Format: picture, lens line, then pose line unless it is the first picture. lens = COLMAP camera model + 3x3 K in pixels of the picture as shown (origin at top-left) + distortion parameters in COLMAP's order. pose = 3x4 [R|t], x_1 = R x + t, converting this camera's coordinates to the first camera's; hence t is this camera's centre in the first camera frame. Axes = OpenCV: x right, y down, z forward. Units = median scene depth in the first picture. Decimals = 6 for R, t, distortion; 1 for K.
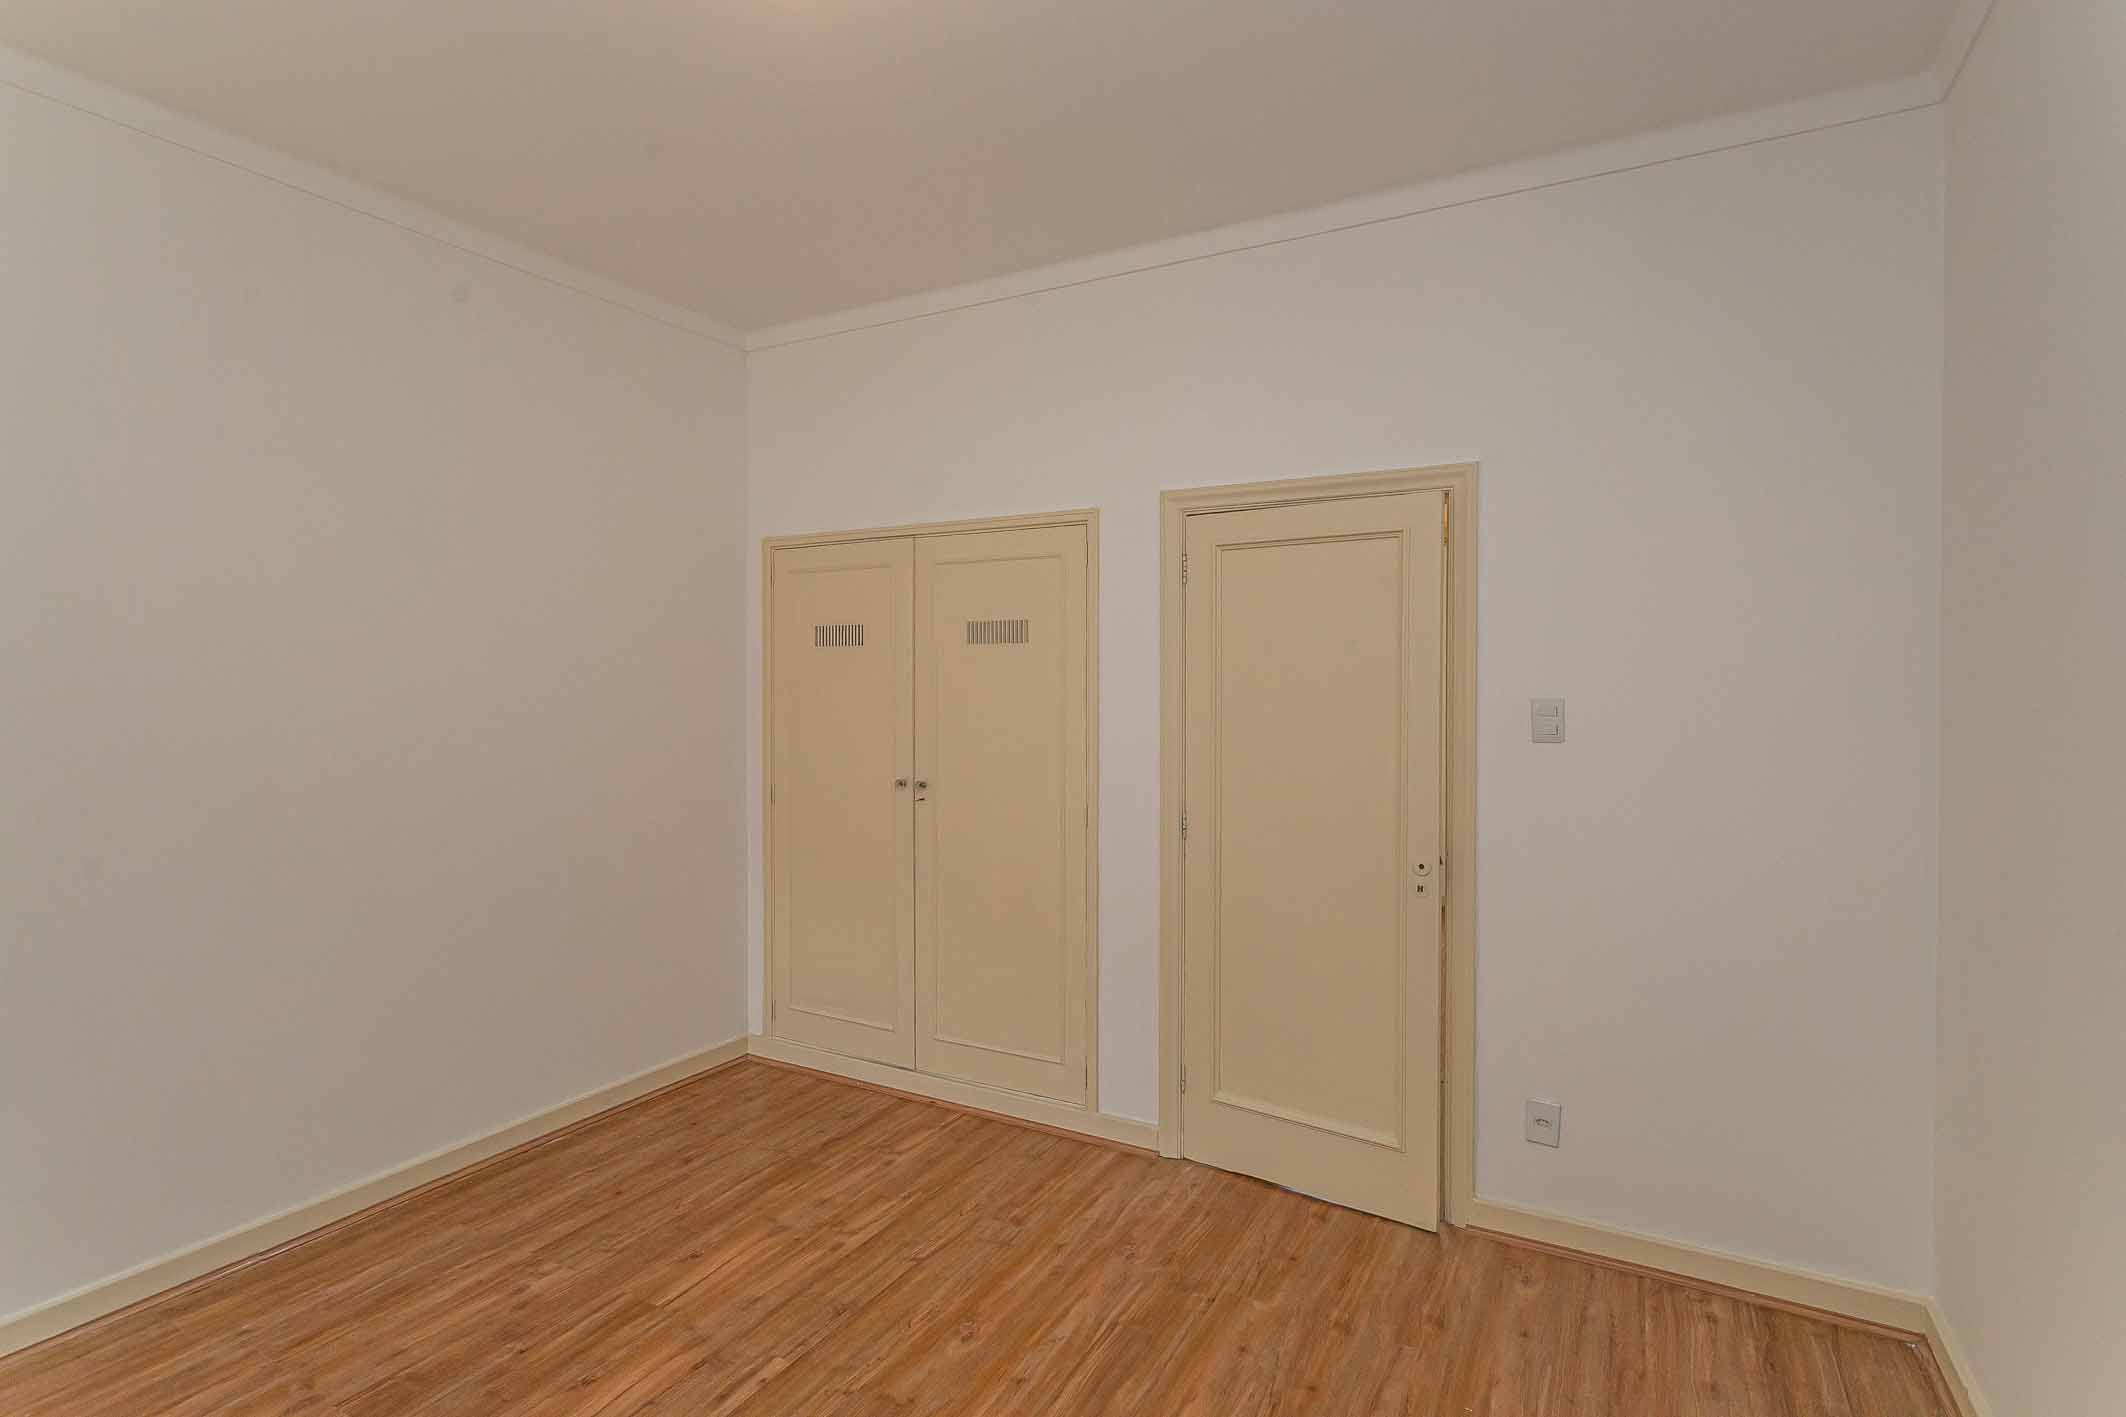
lens RADIAL K [[1034.4, 0, 1070.8], [0, 1034.4, 697.2], [0, 0, 1]] dist [-0.001585, 0.000474]
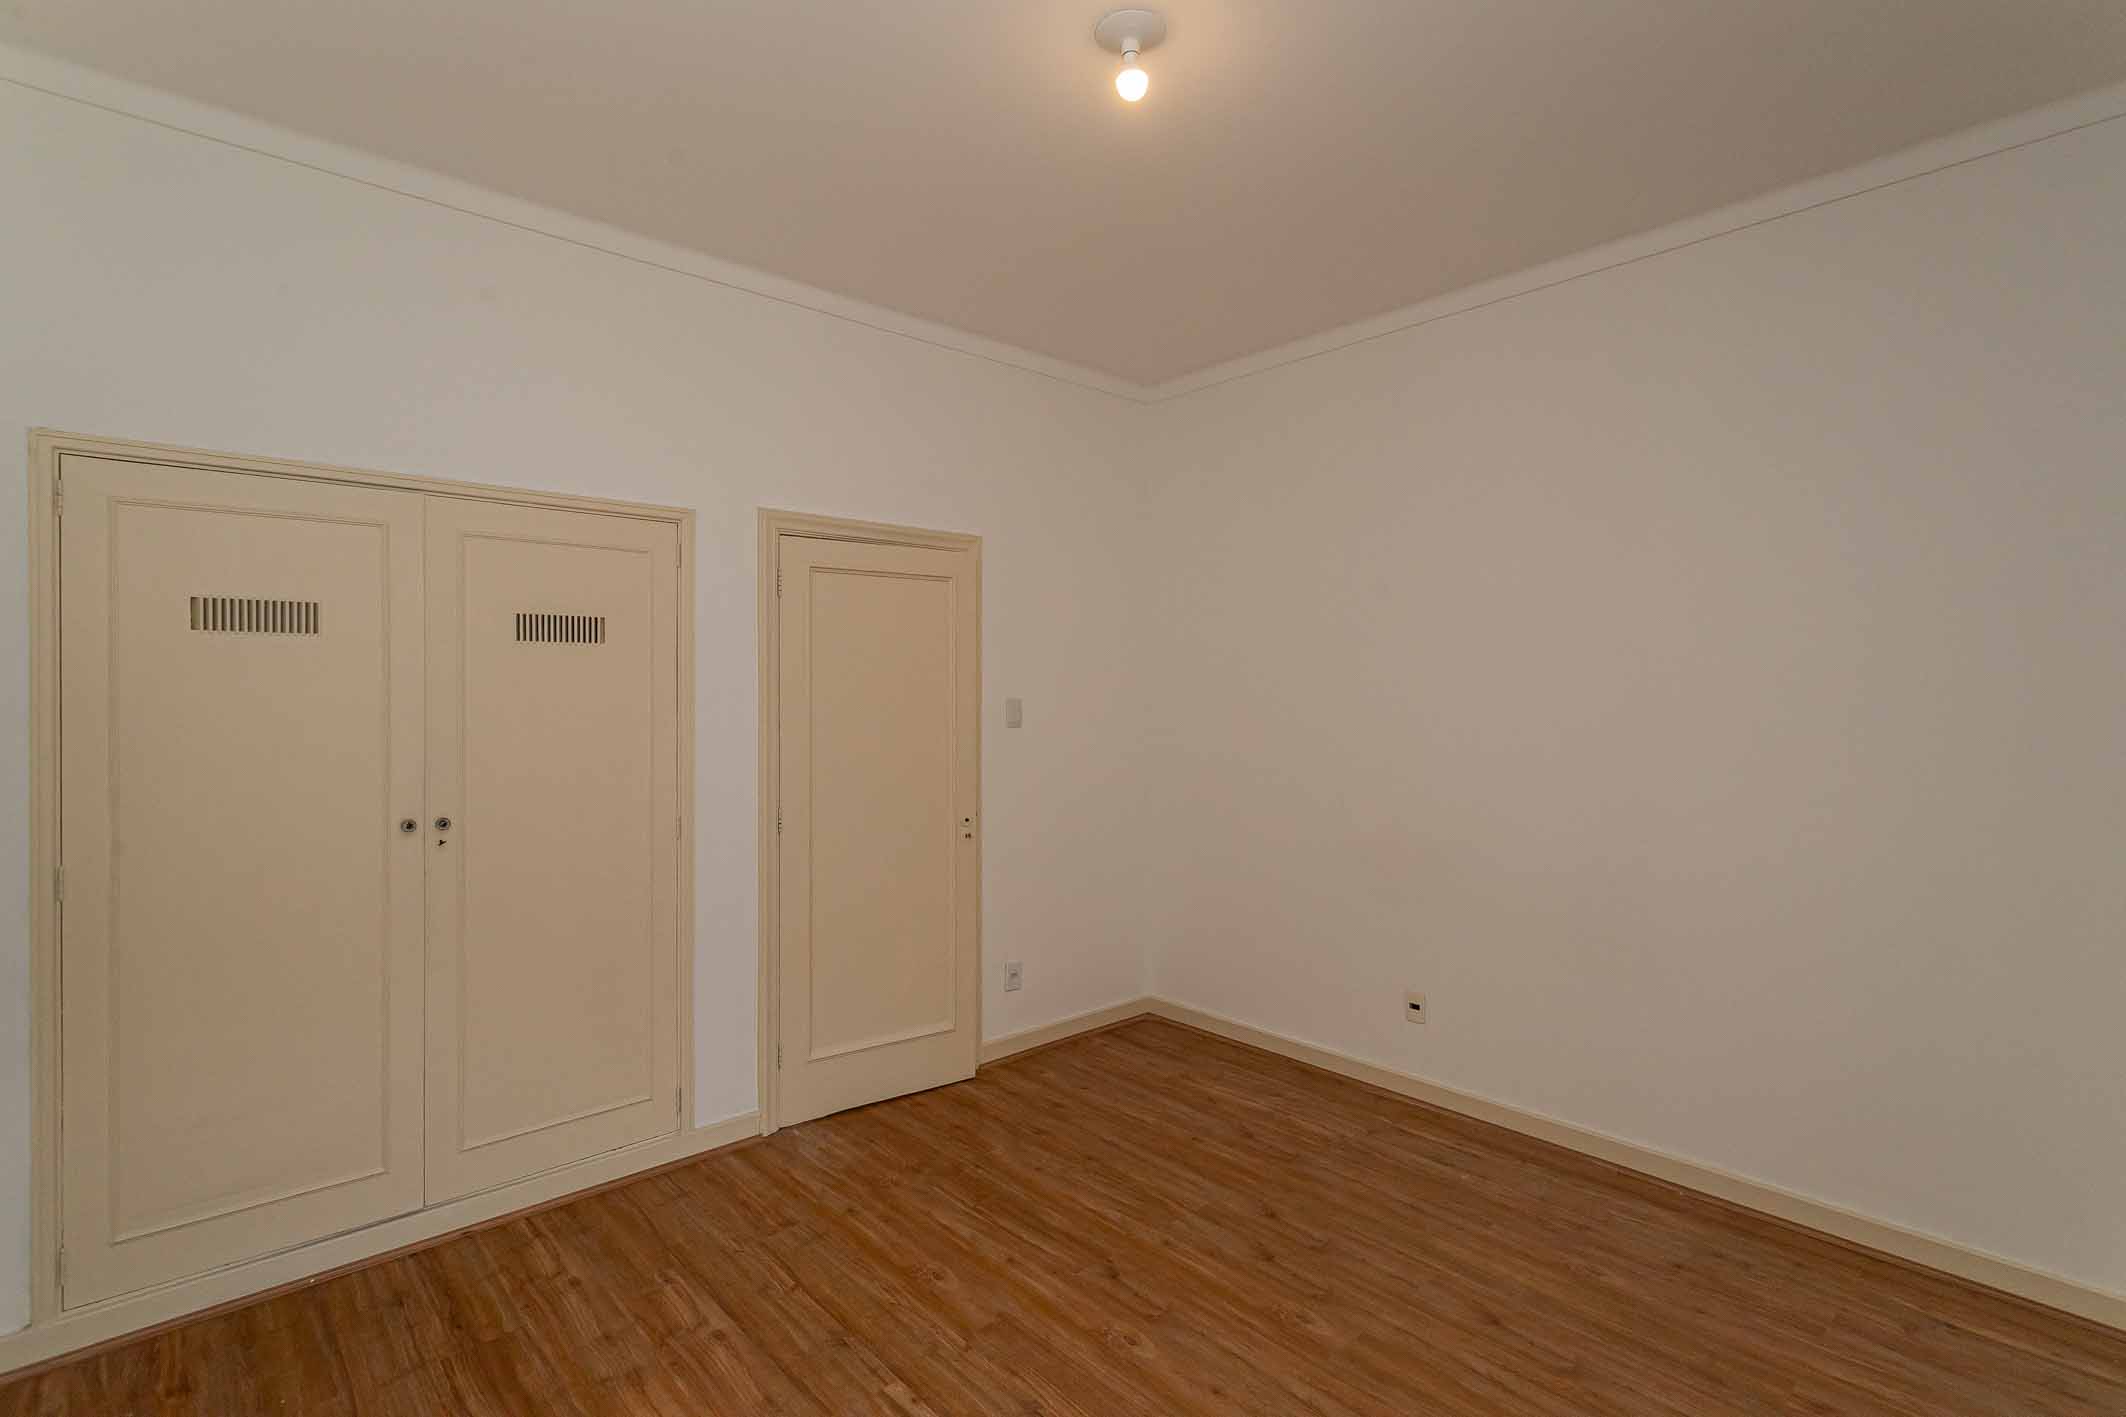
lens RADIAL K [[976.4, 0, 1101.6], [0, 976.4, 696.0], [0, 0, 1]] dist [-0.004174, -0.000009]
pose [[0.317004, -0.008524, 0.948386, -0.851949], [0.009079, 0.999941, 0.005952, -0.010703], [-0.948381, 0.006724, 0.317063, 0.405487]]
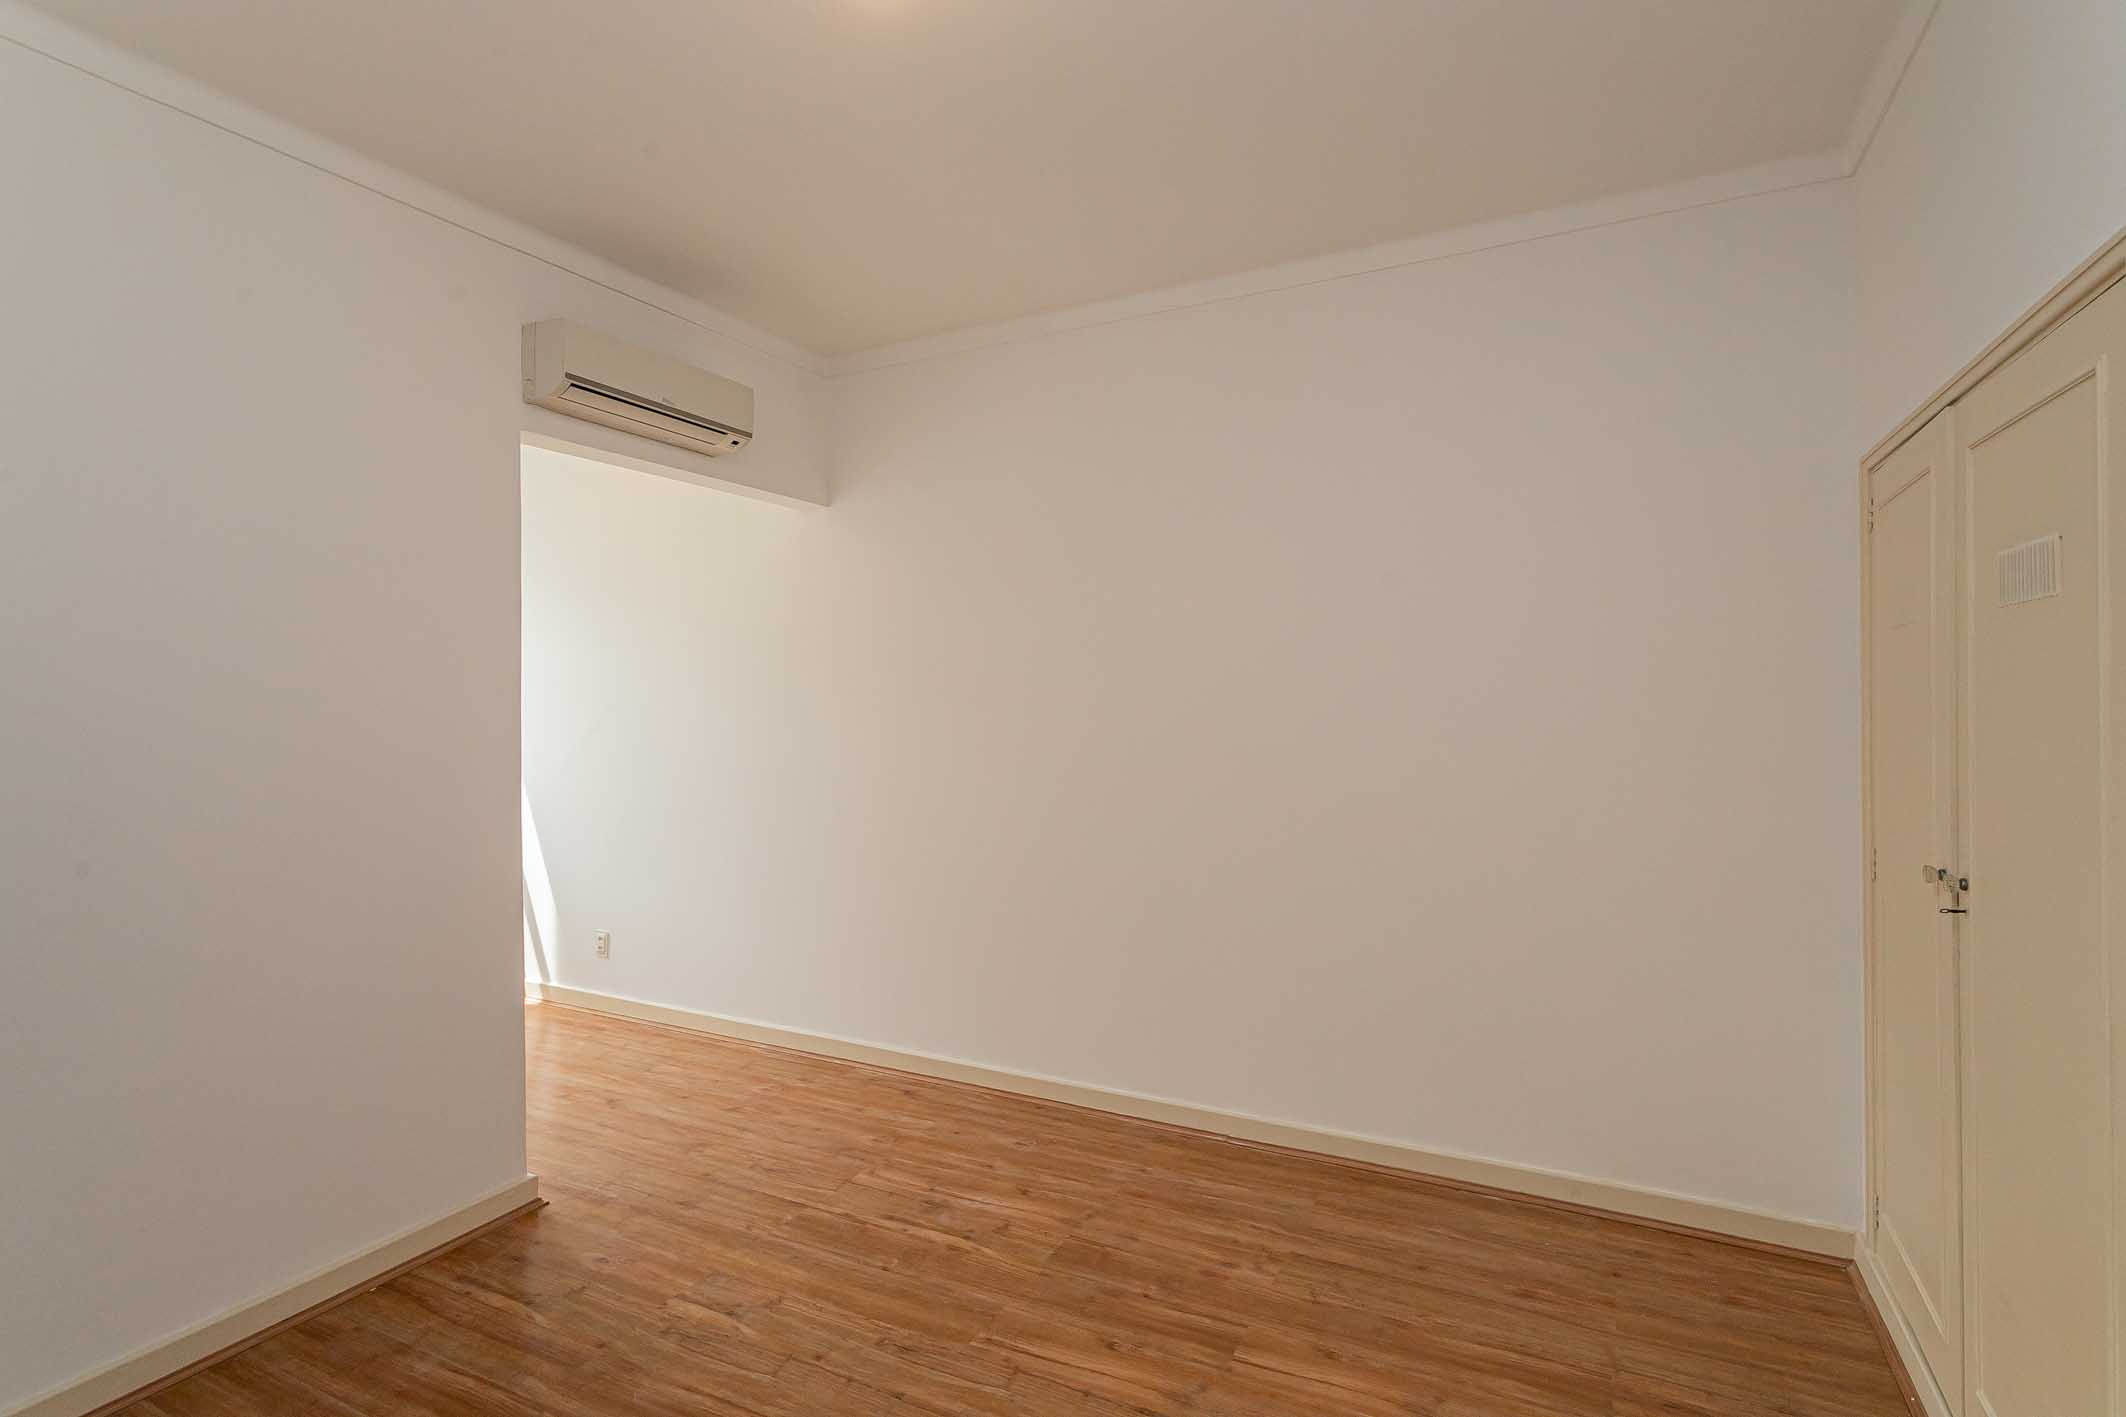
lens RADIAL K [[1034.4, 0, 1070.8], [0, 1034.4, 697.2], [0, 0, 1]] dist [-0.001585, 0.000474]
pose [[0.031545, 0.000461, -0.999502, 0.446337], [-0.006423, 0.999979, 0.000258, -0.006892], [0.999482, 0.006411, 0.031547, 0.684120]]
